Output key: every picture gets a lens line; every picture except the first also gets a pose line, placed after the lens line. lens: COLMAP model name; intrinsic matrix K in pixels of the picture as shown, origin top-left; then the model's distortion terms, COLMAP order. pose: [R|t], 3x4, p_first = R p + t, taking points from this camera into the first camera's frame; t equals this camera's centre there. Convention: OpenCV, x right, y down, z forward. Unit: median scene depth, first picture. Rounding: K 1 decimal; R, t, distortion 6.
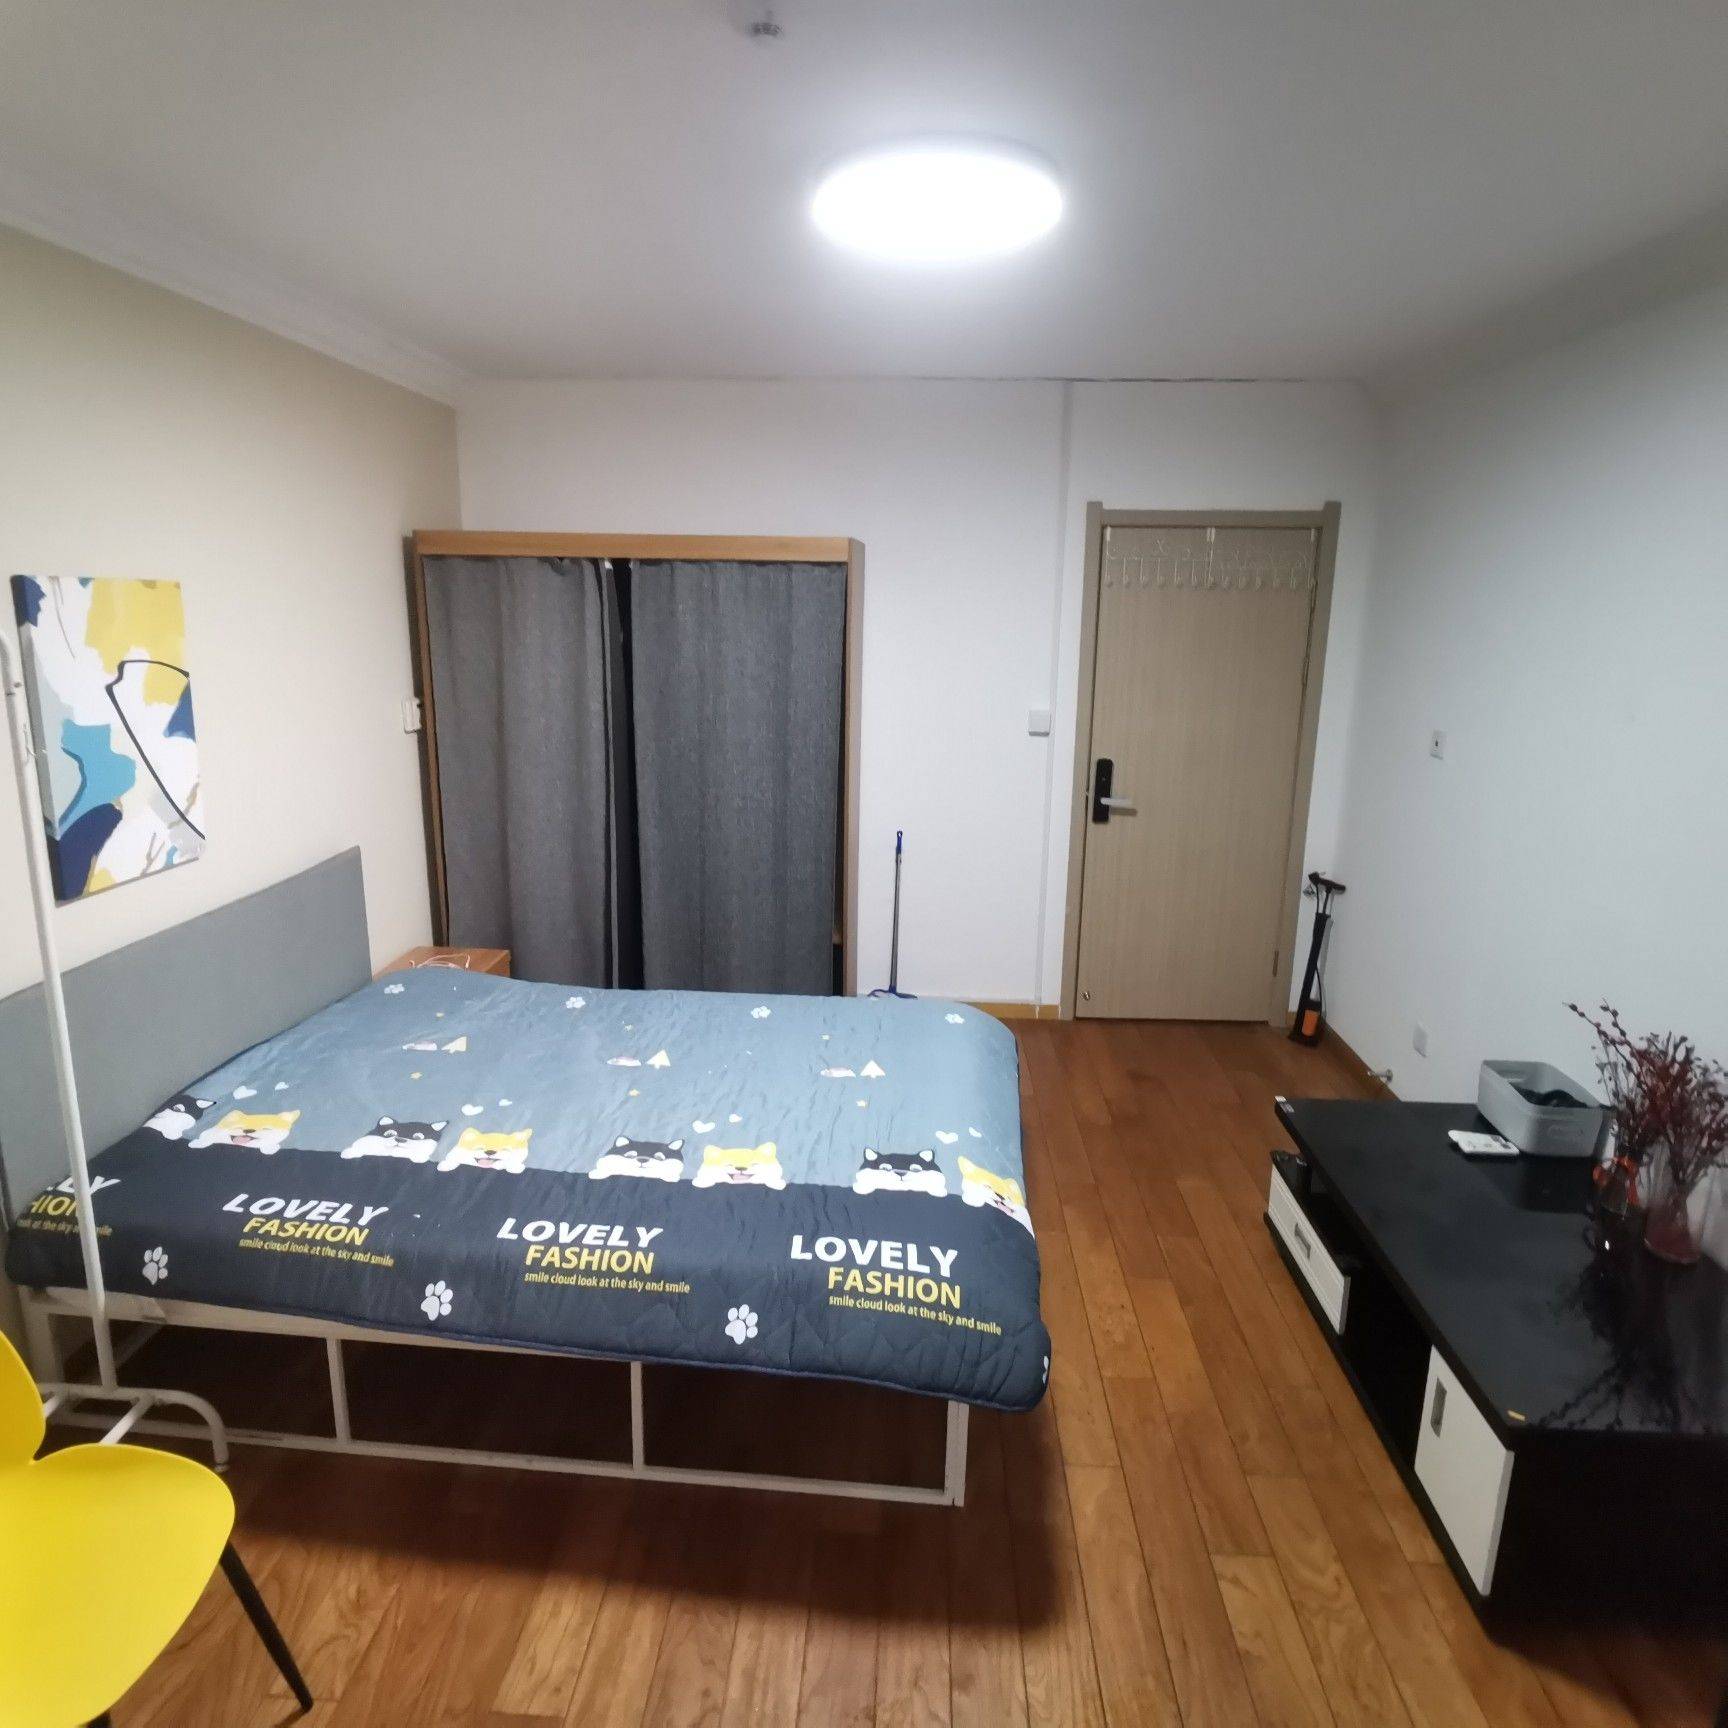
lens RADIAL K [[1092.6, 0, 859.0], [0, 1092.6, 861.7], [0, 0, 1]] dist [-0.007758, 0.001976]
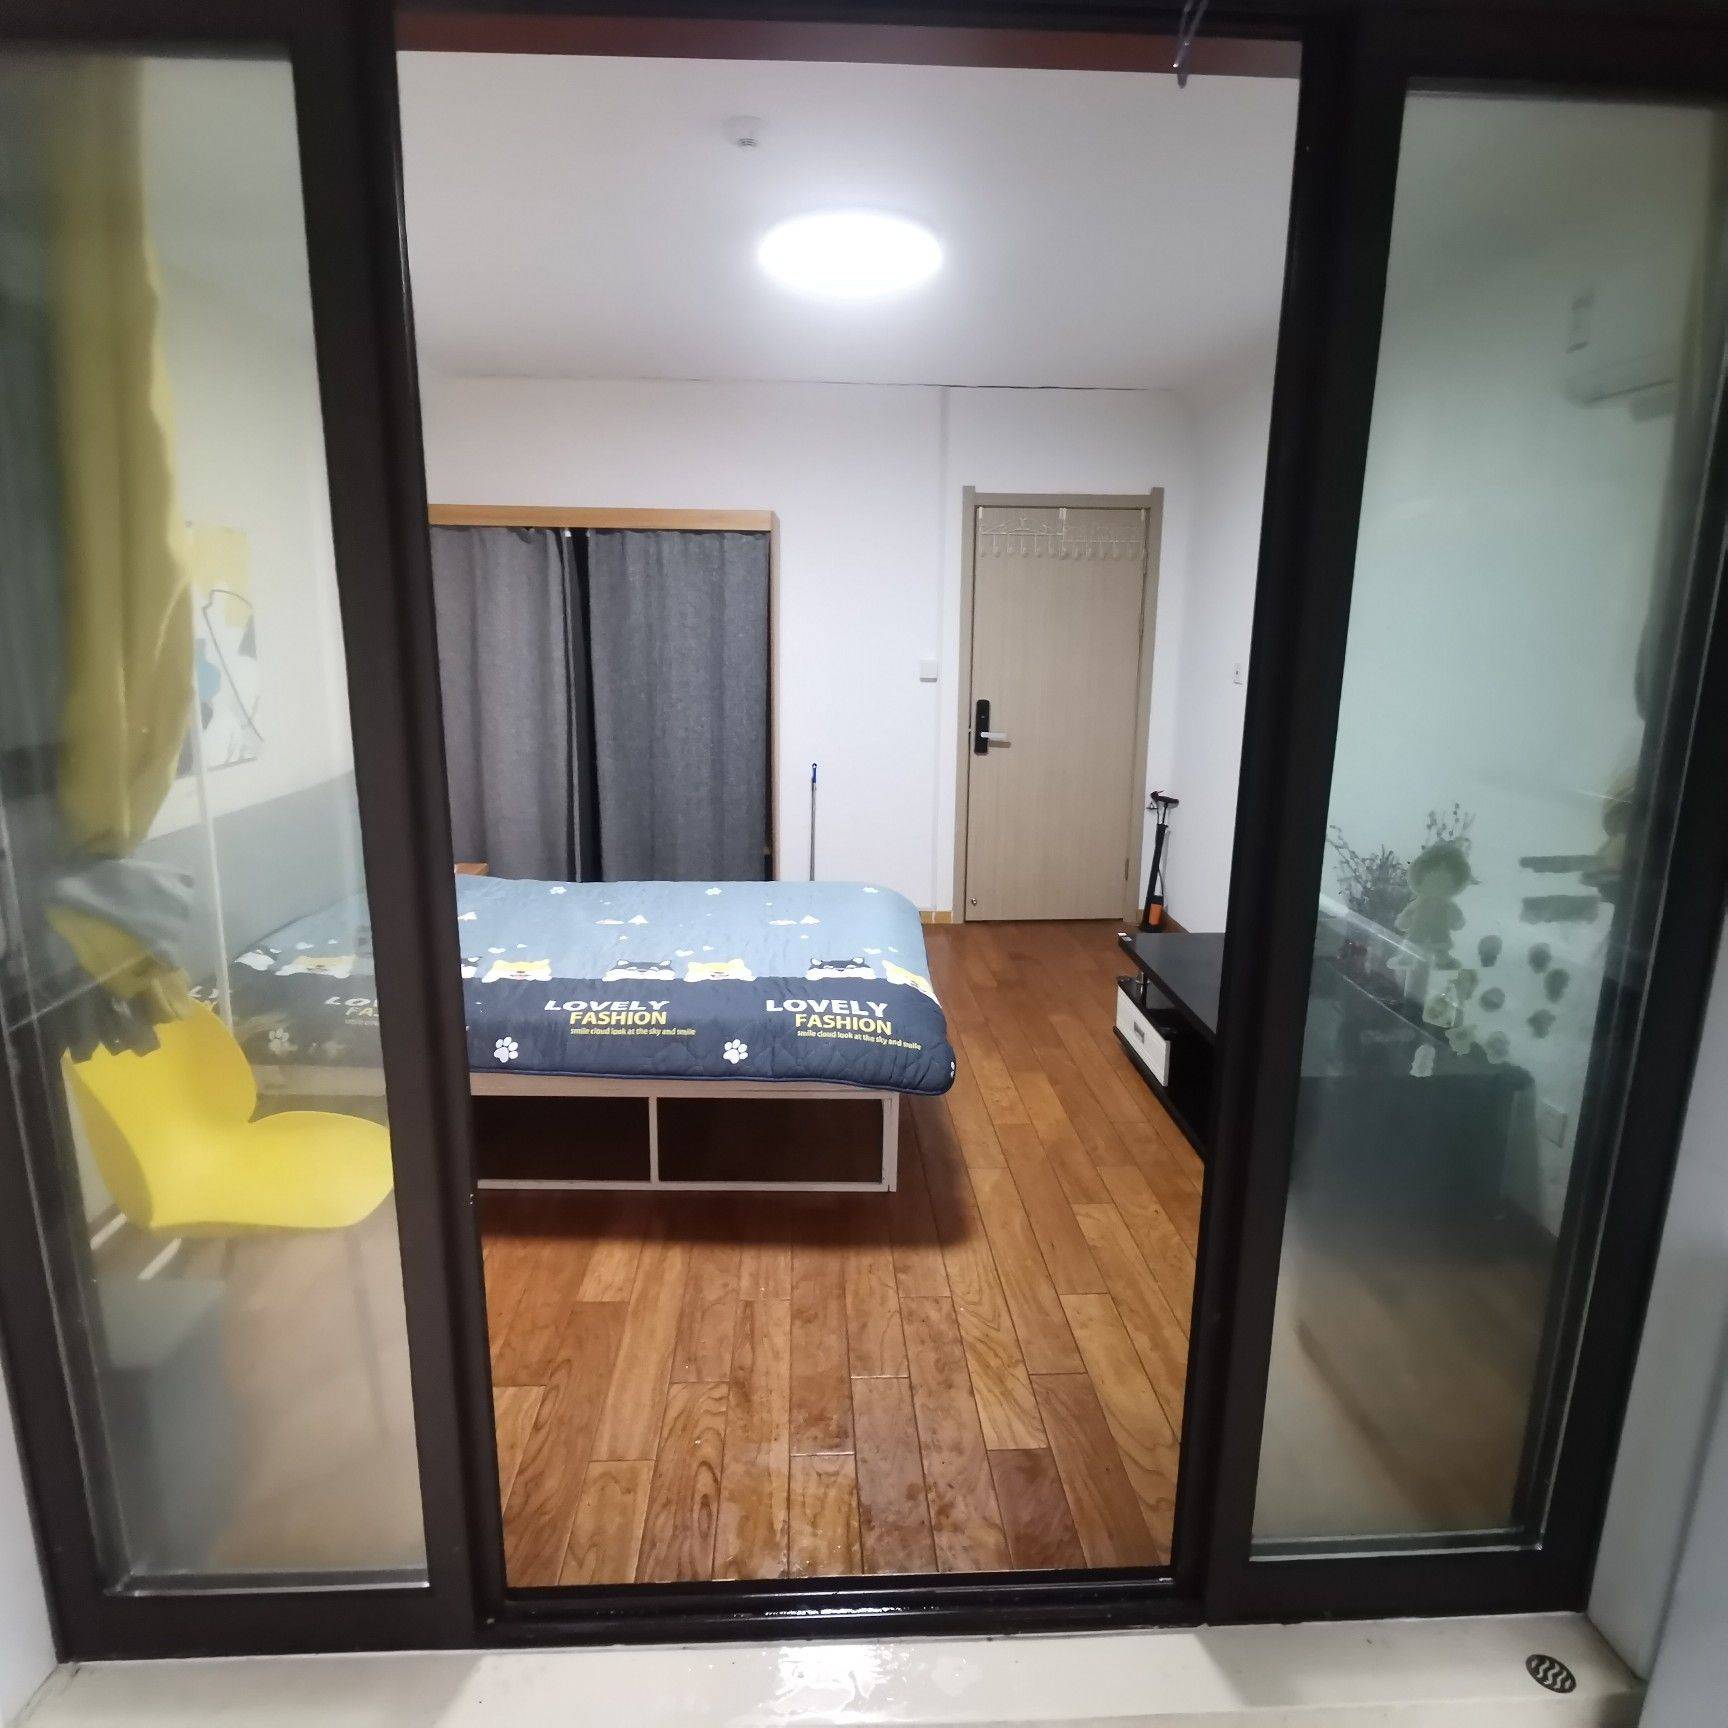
lens RADIAL K [[1092.6, 0, 856.8], [0, 1092.6, 864.4], [0, 0, 1]] dist [-0.007758, 0.001976]
pose [[0.994509, -0.027188, 0.101053, -0.068217], [0.028102, 0.999576, -0.007635, 0.155714], [-0.100803, 0.010433, 0.994852, -0.309701]]
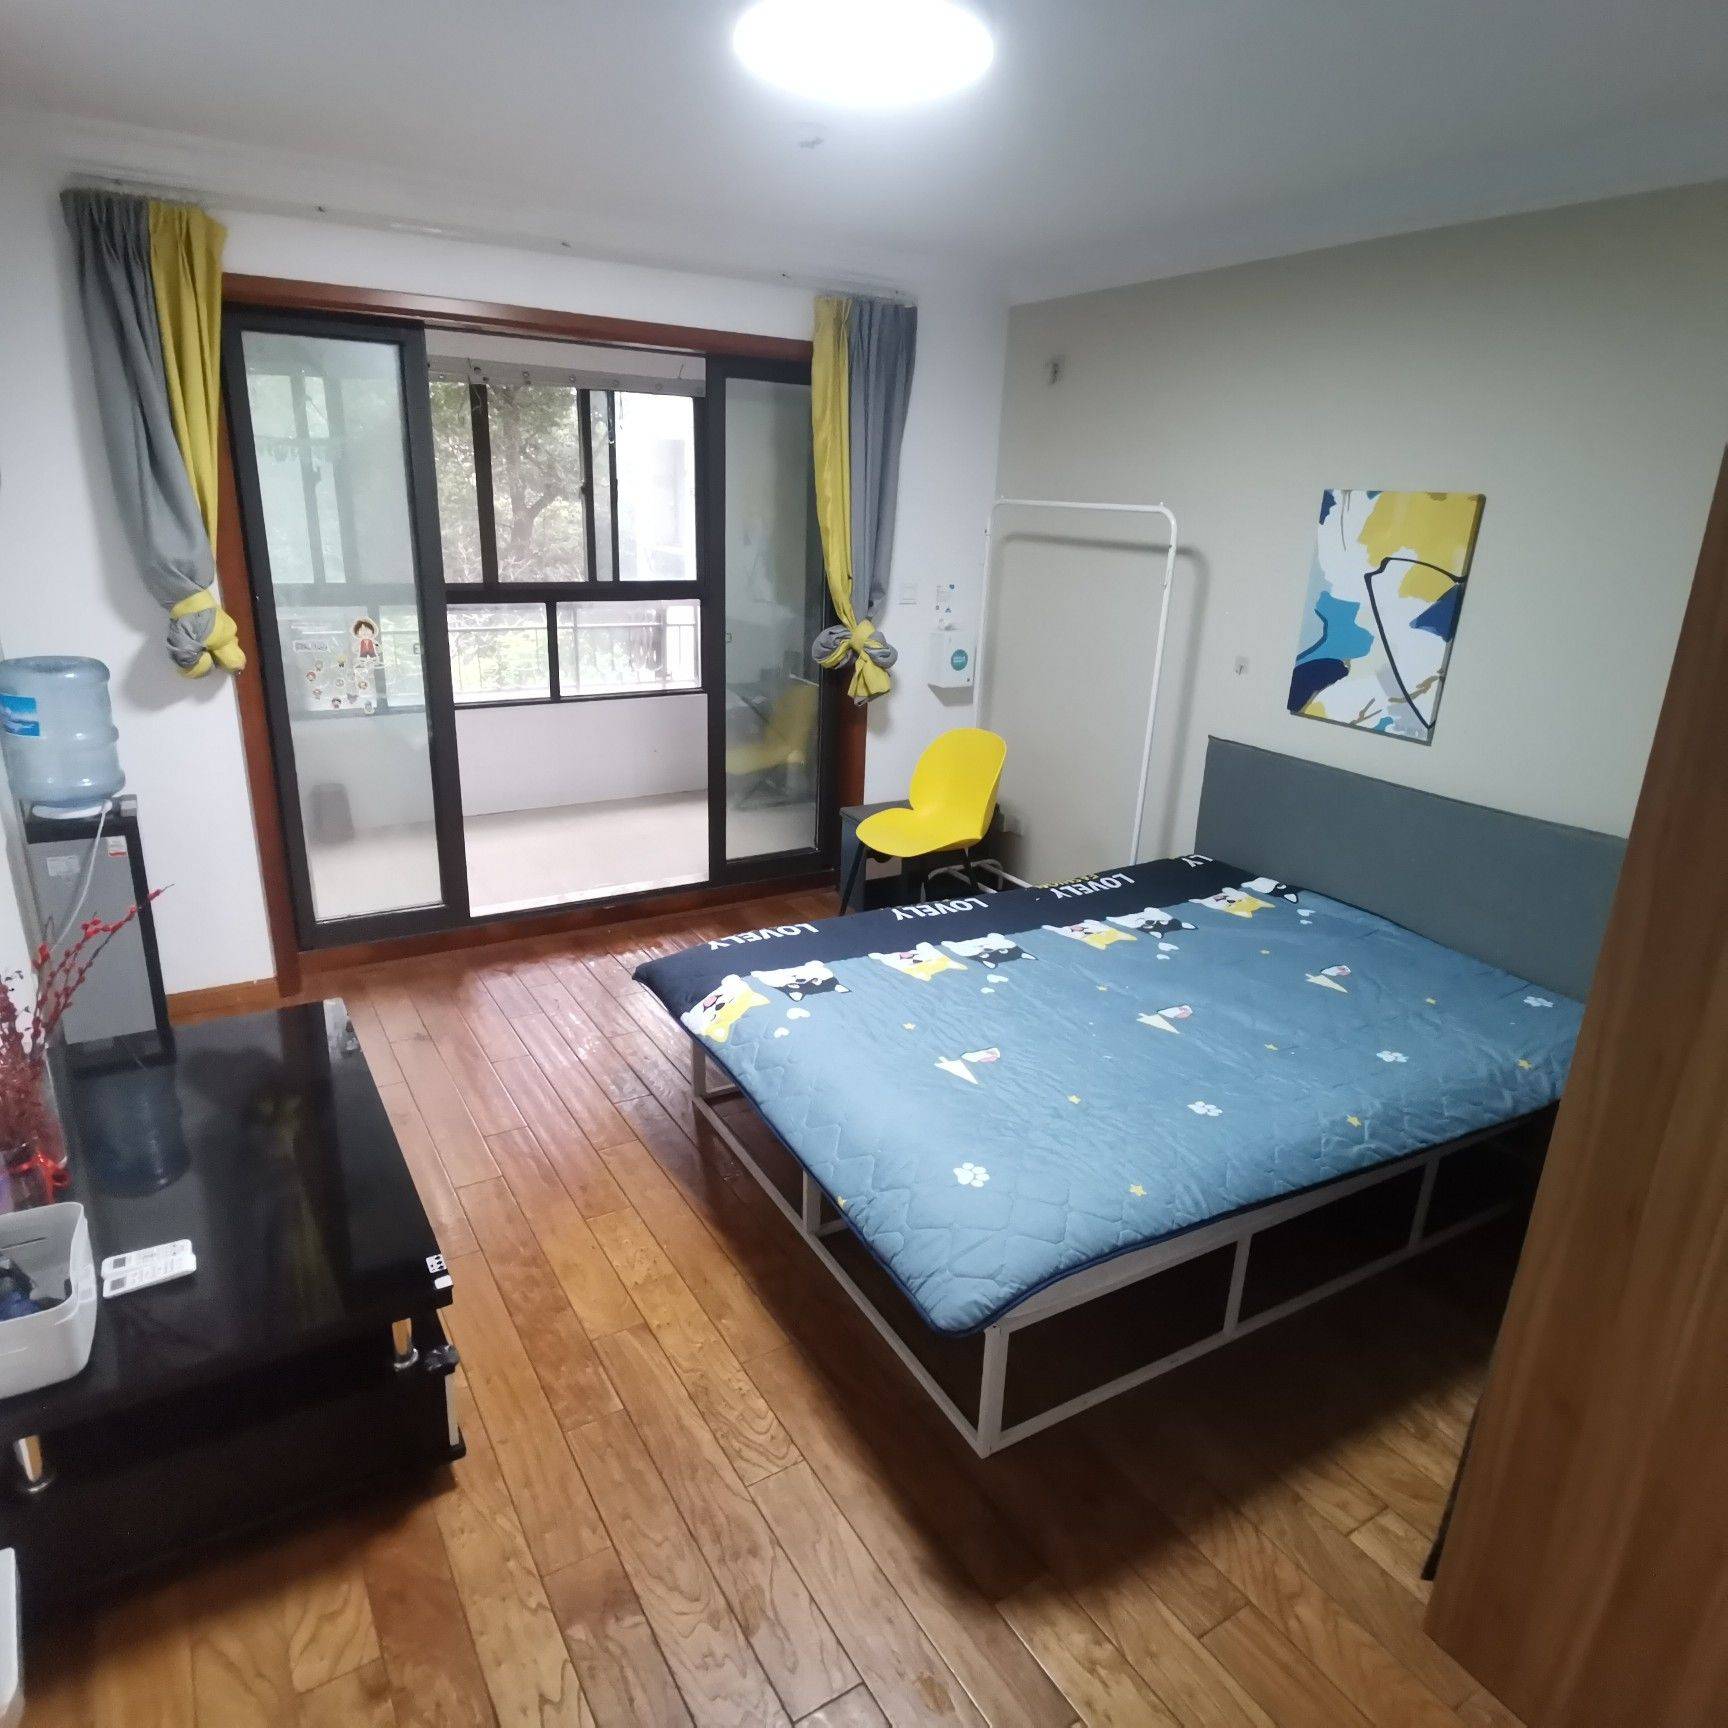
lens RADIAL K [[1092.6, 0, 864.3], [0, 1092.6, 870.4], [0, 0, 1]] dist [-0.007758, 0.001976]
pose [[-0.820039, 0.137951, -0.555433, 0.565689], [-0.181854, 0.857406, 0.481440, -0.357239], [0.542646, 0.495807, -0.678019, 1.640033]]
